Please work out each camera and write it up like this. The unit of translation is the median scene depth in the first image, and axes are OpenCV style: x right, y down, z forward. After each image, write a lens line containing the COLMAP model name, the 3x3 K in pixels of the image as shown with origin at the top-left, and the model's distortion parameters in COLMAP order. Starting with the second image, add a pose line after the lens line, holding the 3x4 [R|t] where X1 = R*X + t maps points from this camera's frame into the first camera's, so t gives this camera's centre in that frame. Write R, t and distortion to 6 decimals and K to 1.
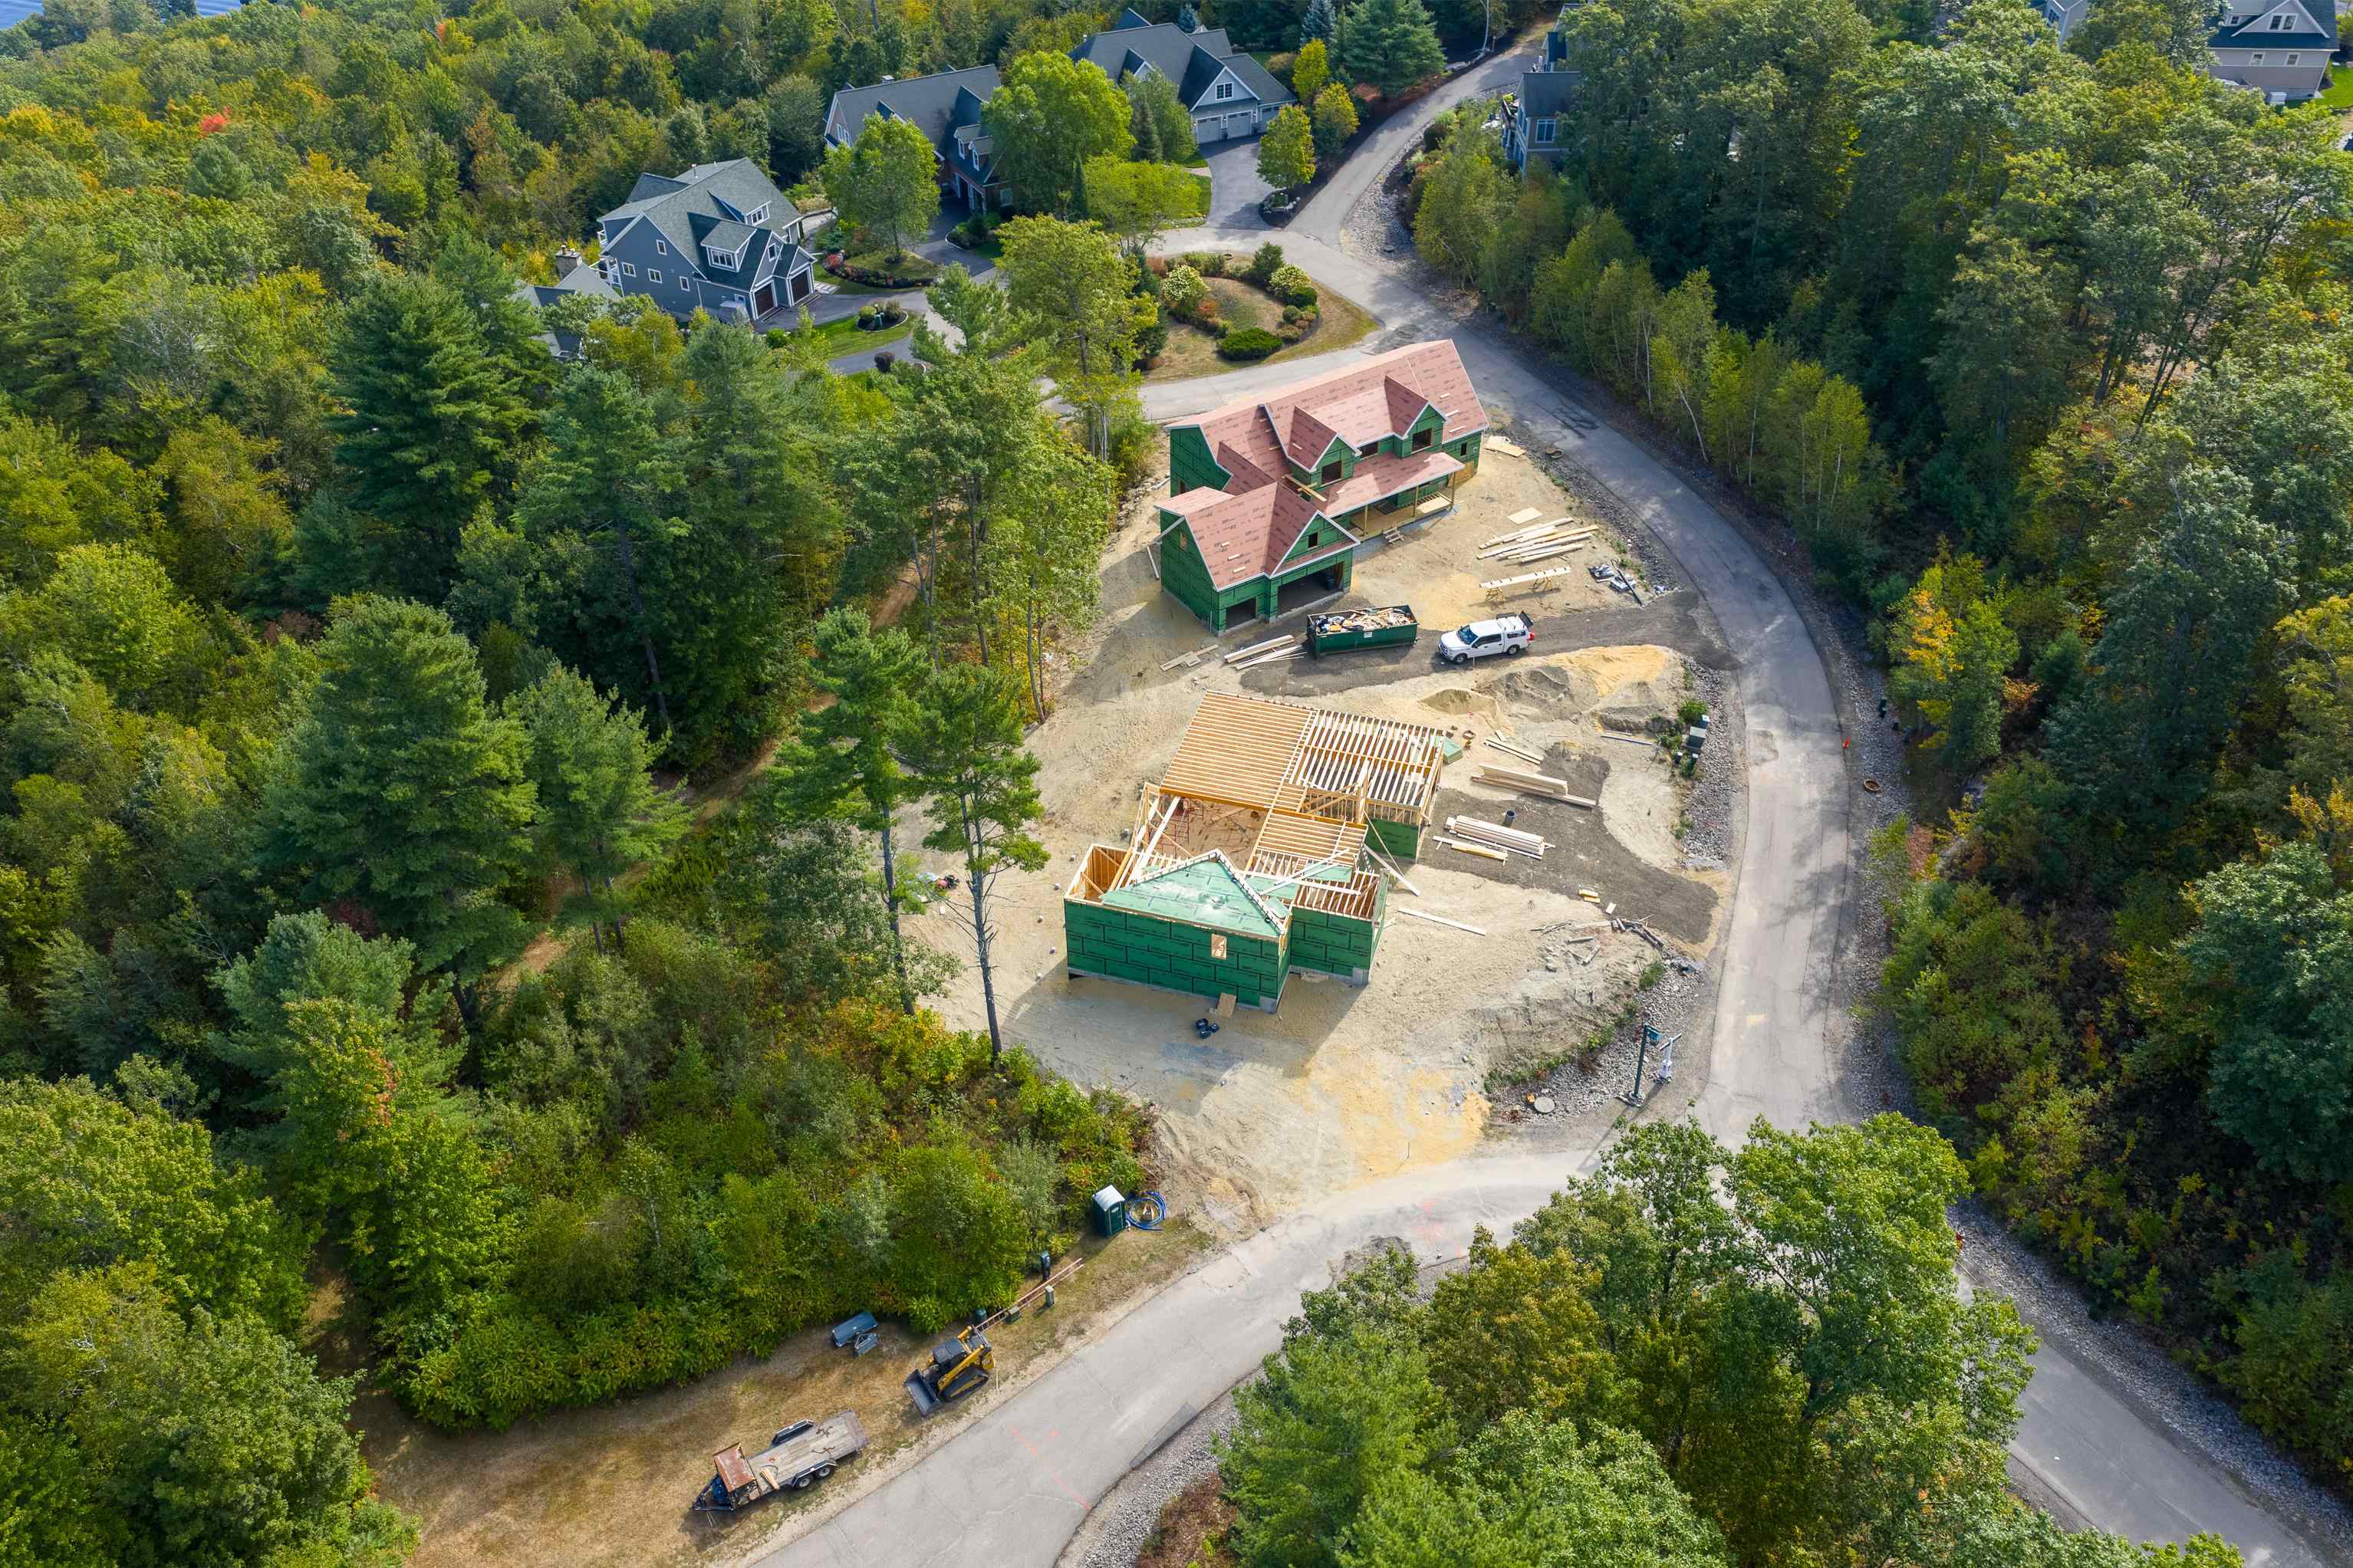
lens RADIAL K [[1950.8, 0, 1179.8], [0, 1950.8, 790.0], [0, 0, 1]] dist [0.020474, -0.036846]
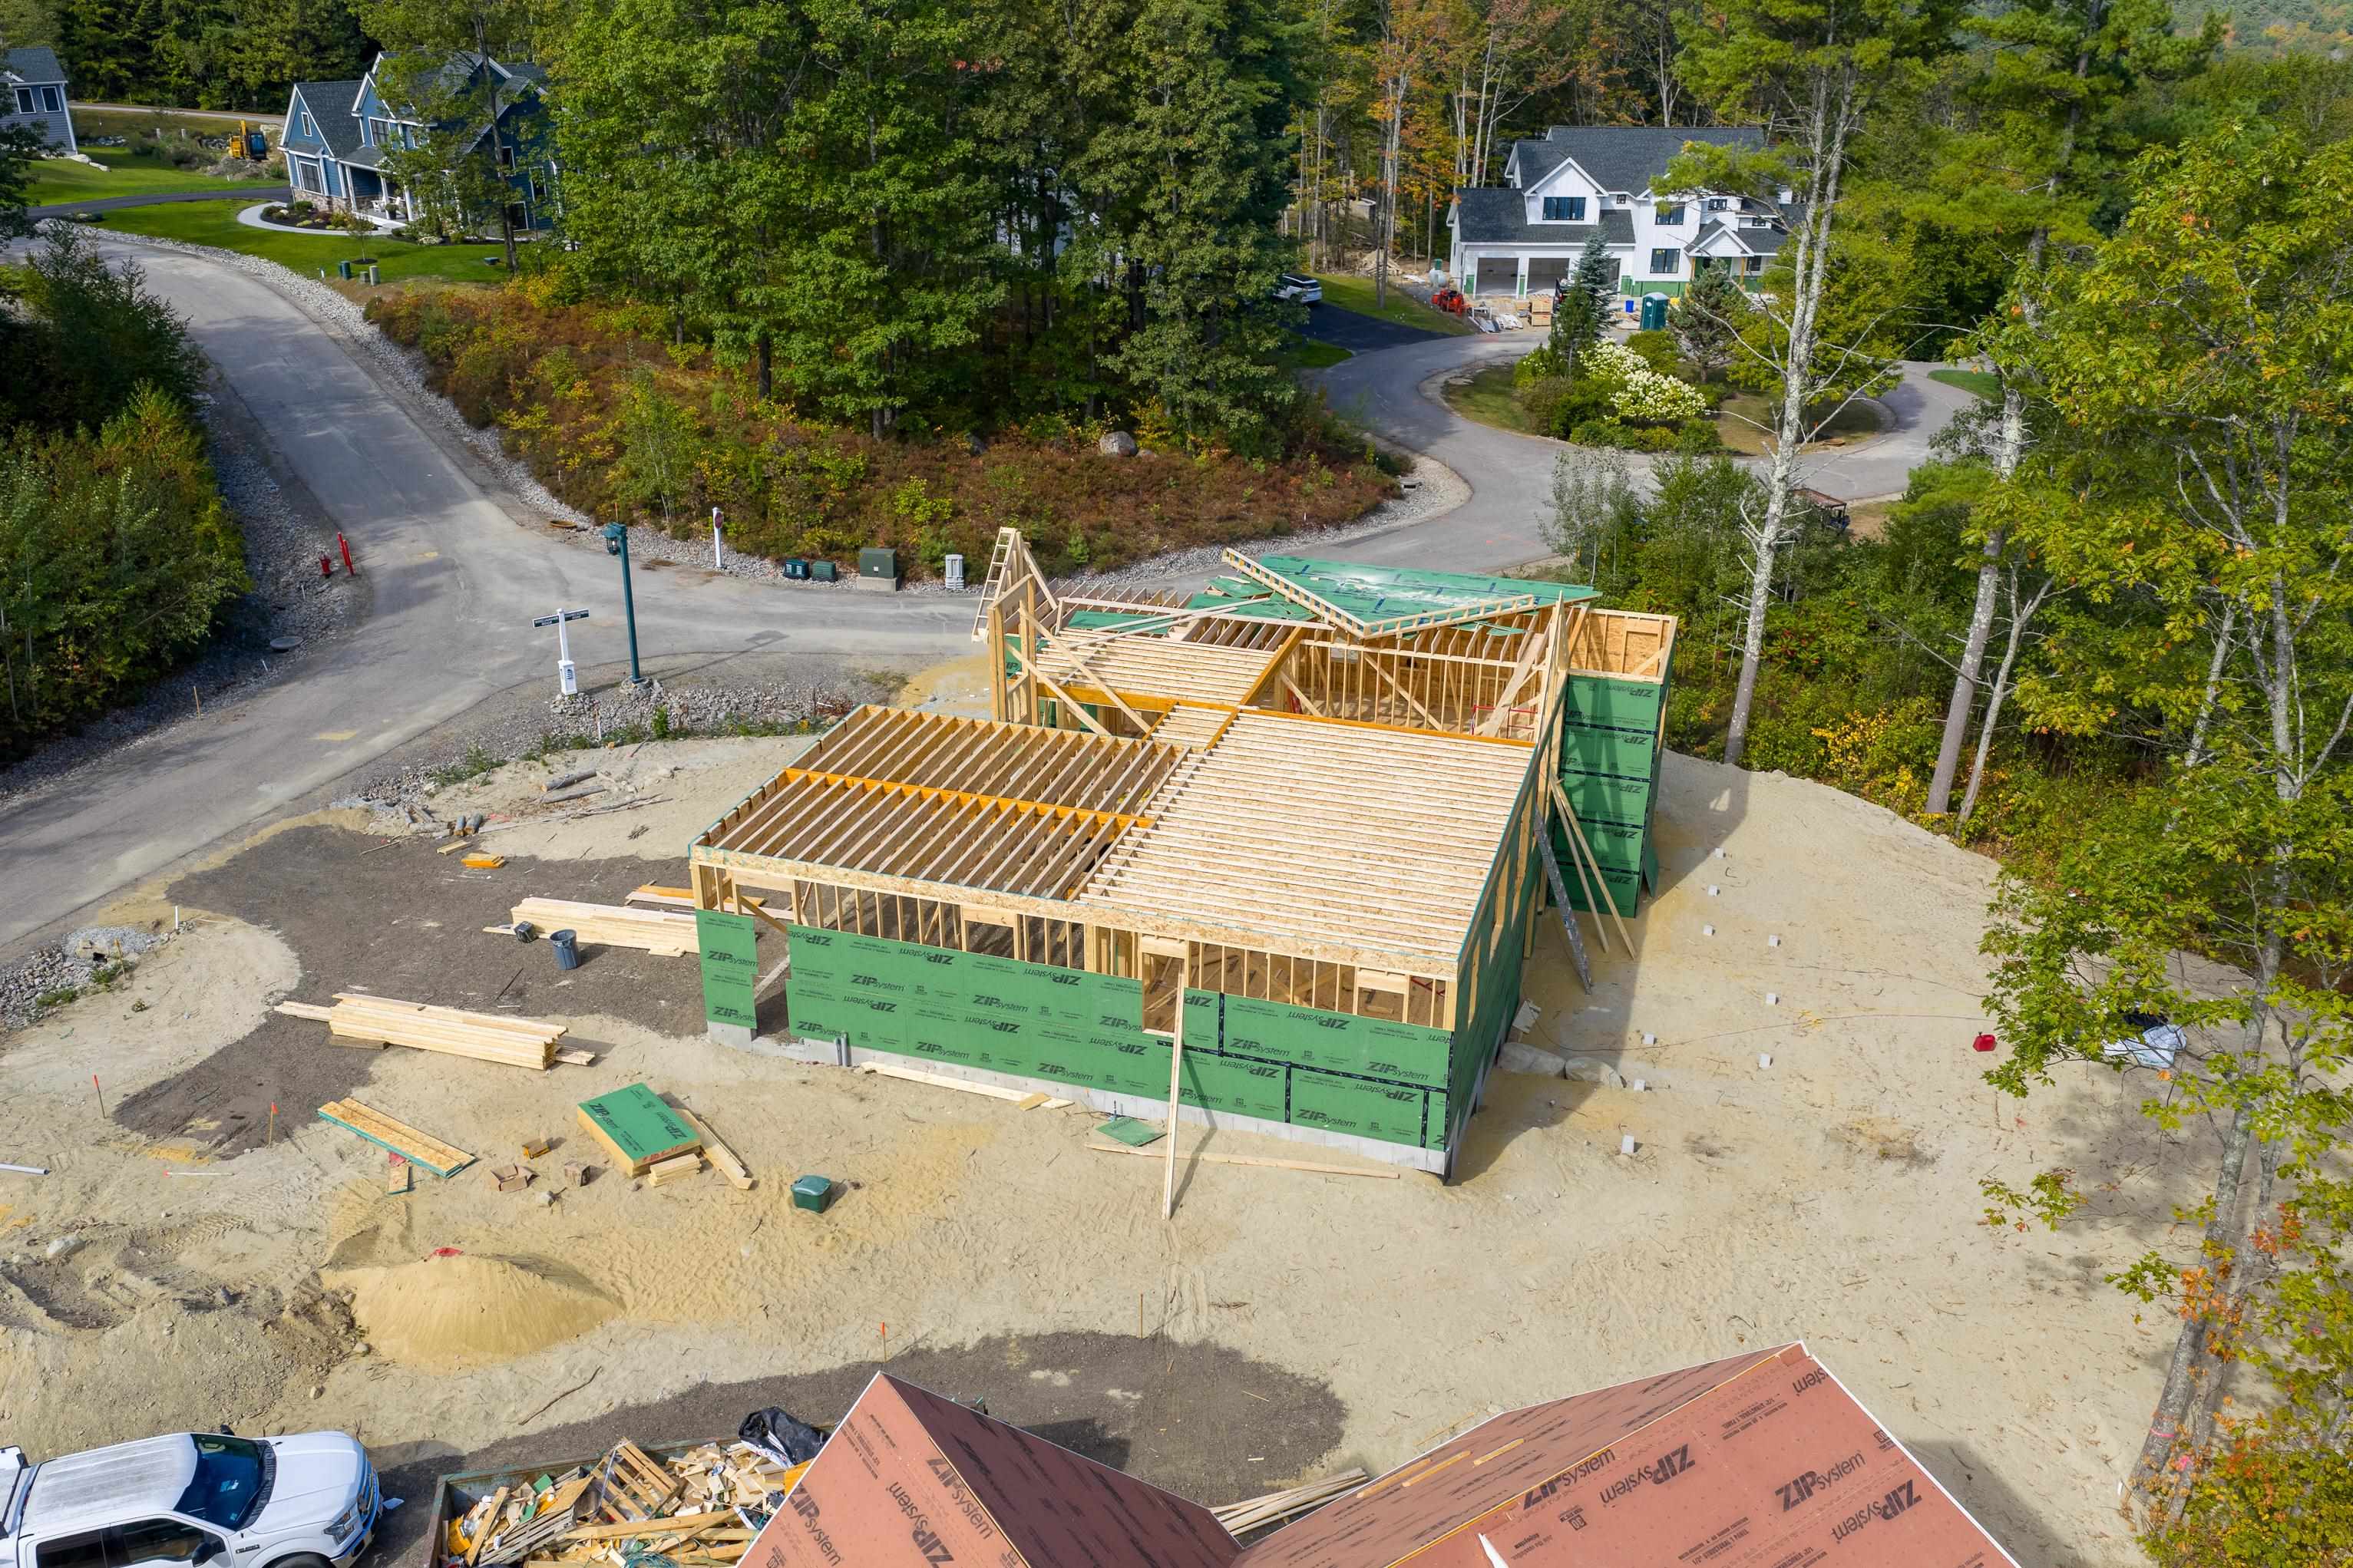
lens RADIAL K [[1943.5, 0, 1180.1], [0, 1943.5, 790.4], [0, 0, 1]] dist [0.060720, -0.210695]
pose [[-0.999970, -0.000999, 0.007738, 0.057924], [0.006473, 0.447399, 0.894311, -0.345155], [-0.004356, 0.894334, -0.447378, 1.227538]]
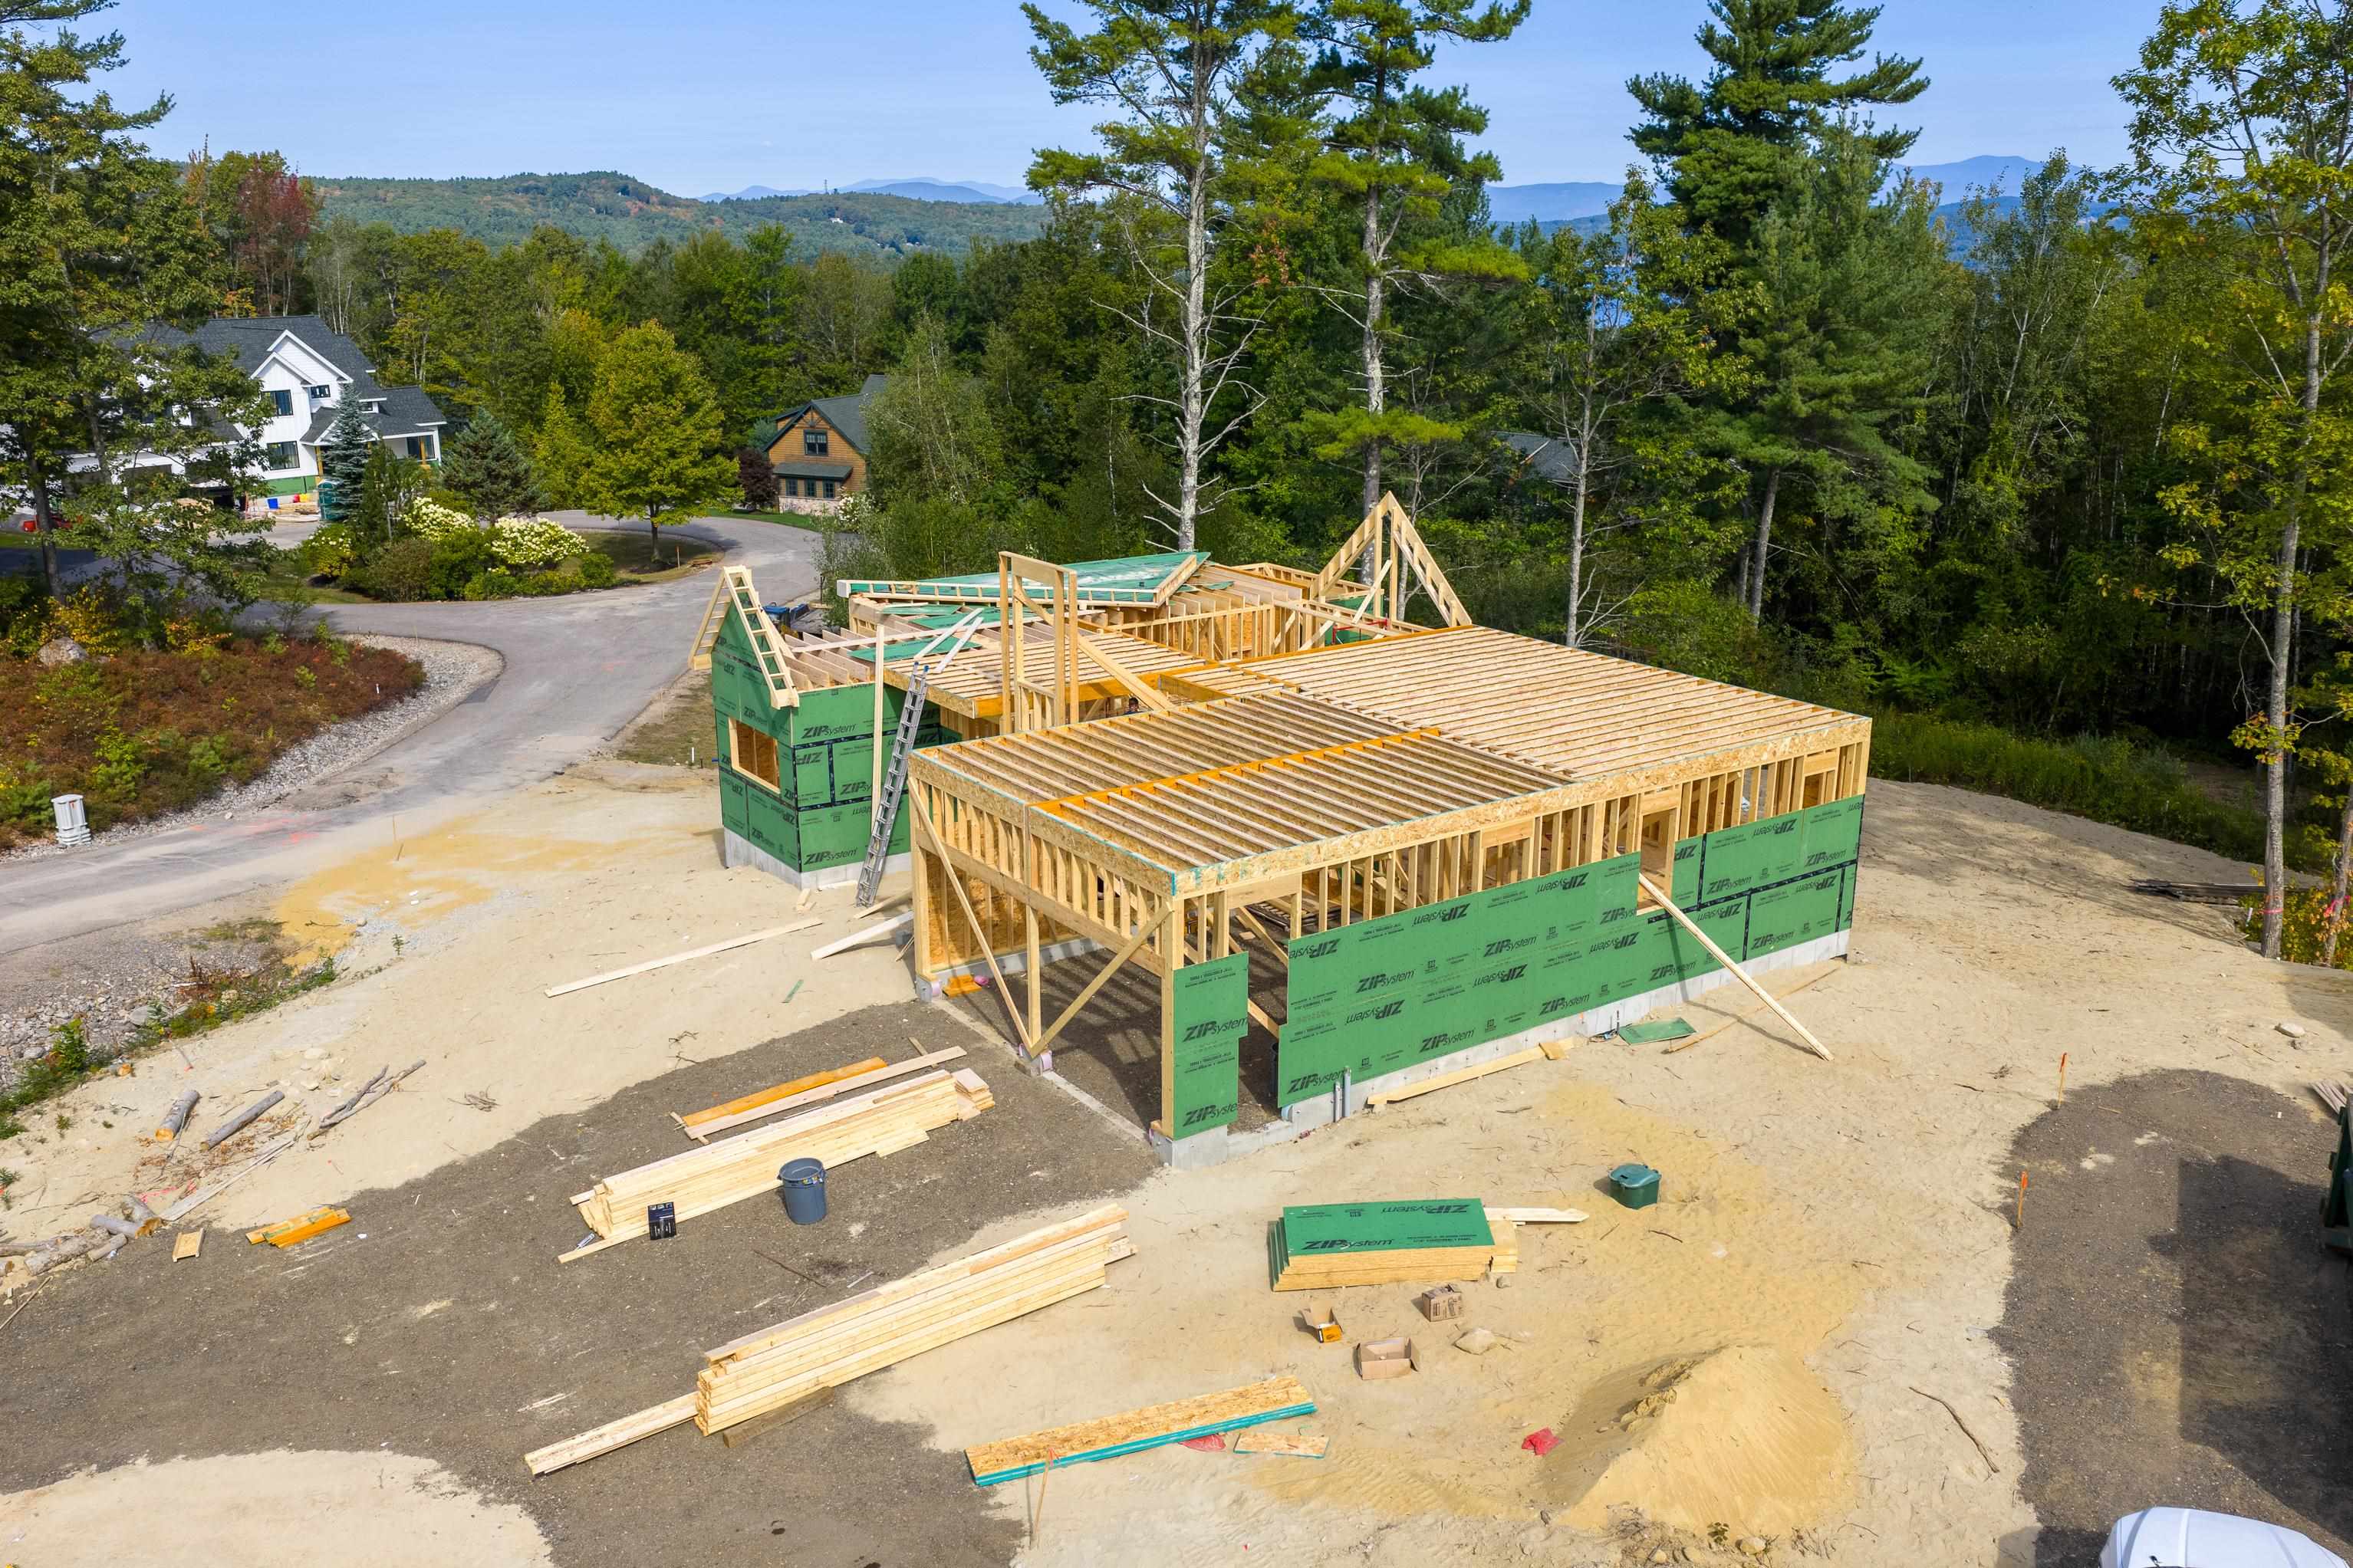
lens RADIAL K [[1950.8, 0, 1179.8], [0, 1950.8, 790.0], [0, 0, 1]] dist [0.020474, -0.036846]
pose [[-0.617113, 0.226865, -0.753461, 0.325159], [-0.491681, 0.636415, 0.594328, -0.182180], [0.614346, 0.737230, -0.281195, 1.142424]]
